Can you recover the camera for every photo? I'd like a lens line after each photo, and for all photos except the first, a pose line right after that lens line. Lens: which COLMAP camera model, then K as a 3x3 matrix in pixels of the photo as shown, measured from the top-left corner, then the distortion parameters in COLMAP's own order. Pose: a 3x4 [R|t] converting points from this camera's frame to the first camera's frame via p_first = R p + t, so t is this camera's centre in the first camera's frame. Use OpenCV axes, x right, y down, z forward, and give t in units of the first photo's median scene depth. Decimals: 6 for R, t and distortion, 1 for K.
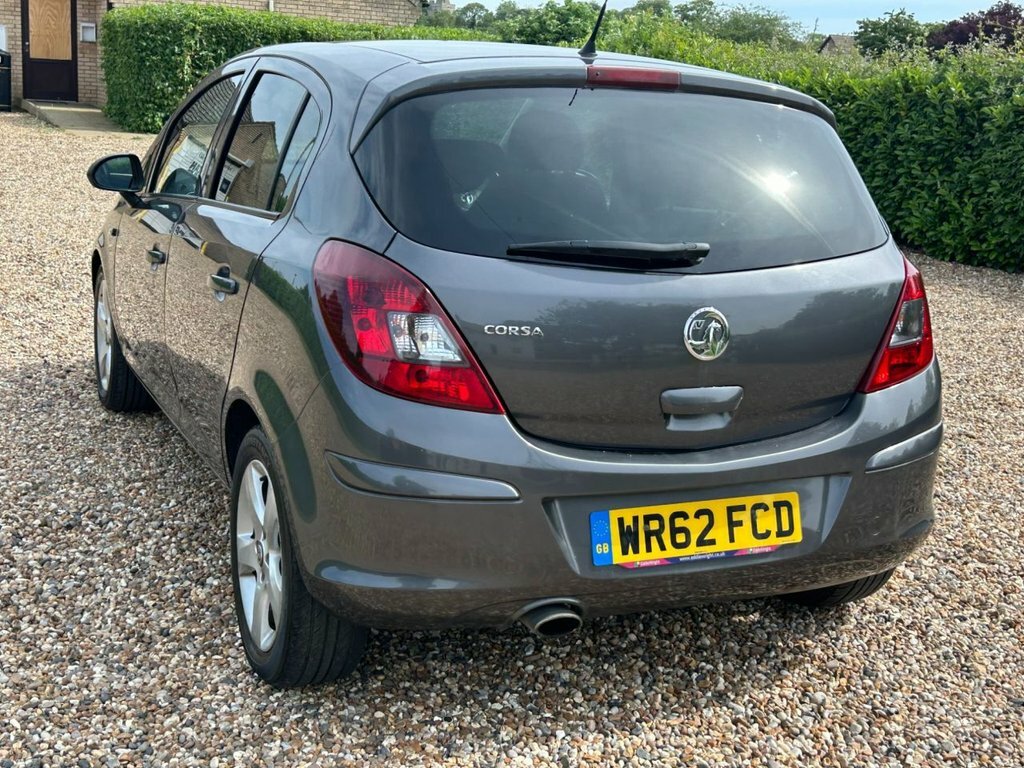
lens RADIAL K [[1372.0, 0, 506.5], [0, 1372.0, 361.1], [0, 0, 1]] dist [0.068778, 0.000000]
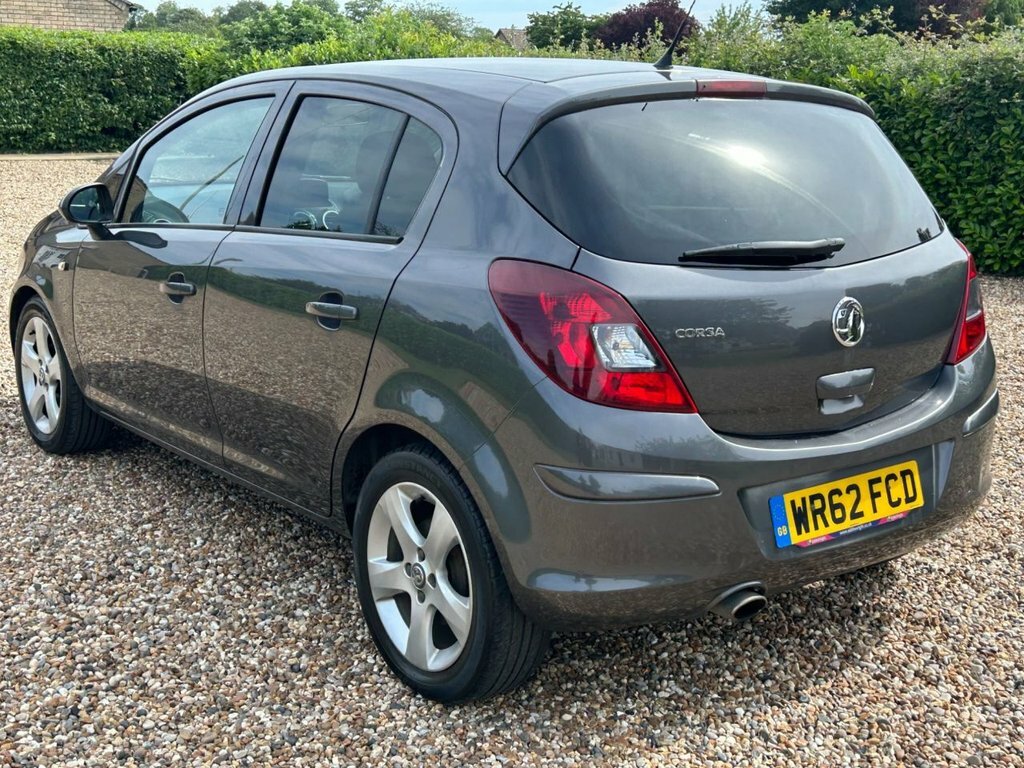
lens RADIAL K [[1372.0, 0, 513.2], [0, 1372.0, 353.5], [0, 0, 1]] dist [0.068778, 0.000000]
pose [[0.970779, -0.083356, 0.225034, -0.345179], [0.084070, 0.996439, 0.006423, -0.023635], [-0.224768, 0.012683, 0.974330, 0.006257]]
